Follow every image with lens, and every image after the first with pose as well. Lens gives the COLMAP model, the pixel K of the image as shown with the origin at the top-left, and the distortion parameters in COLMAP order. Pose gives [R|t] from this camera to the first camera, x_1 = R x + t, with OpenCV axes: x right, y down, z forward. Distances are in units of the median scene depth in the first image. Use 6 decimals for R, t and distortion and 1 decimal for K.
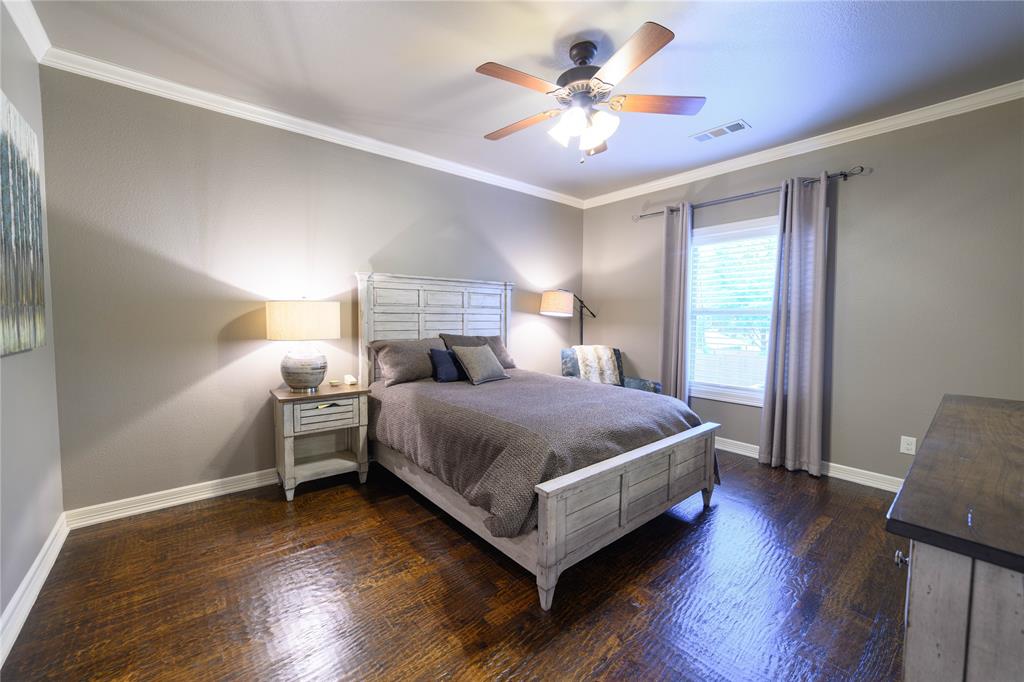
lens RADIAL K [[398.1, 0, 505.3], [0, 398.1, 337.9], [0, 0, 1]] dist [-0.018069, 0.007191]
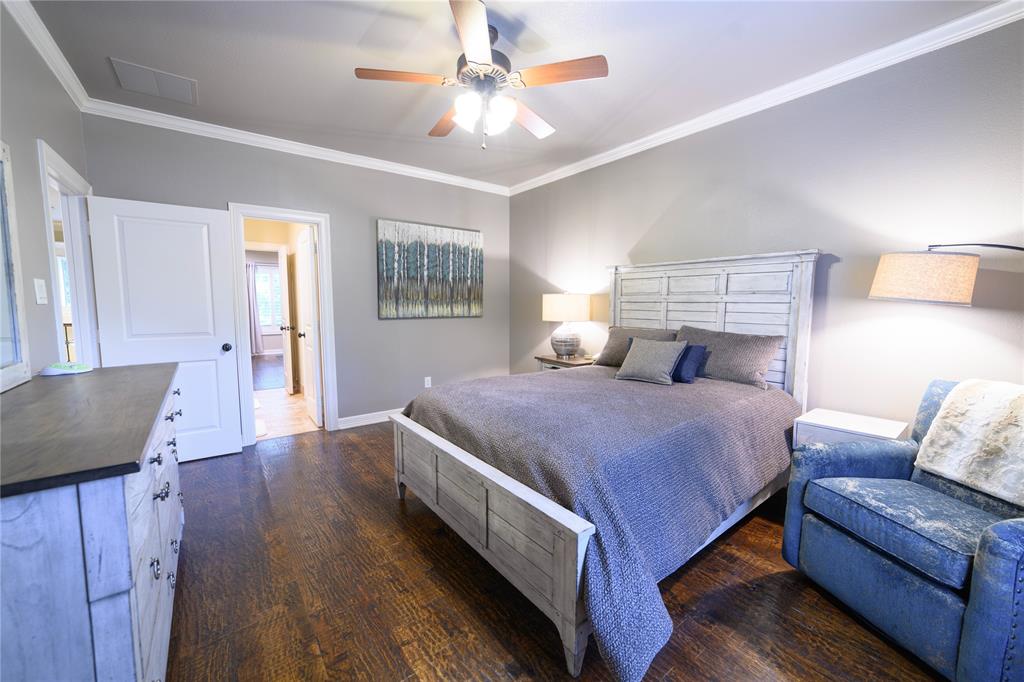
lens RADIAL K [[398.1, 0, 505.3], [0, 398.1, 337.9], [0, 0, 1]] dist [-0.018069, 0.007191]
pose [[-0.054513, 0.079243, -0.995364, 0.748892], [-0.062047, 0.994651, 0.082585, -0.033427], [0.996583, 0.066261, -0.049305, 0.697340]]
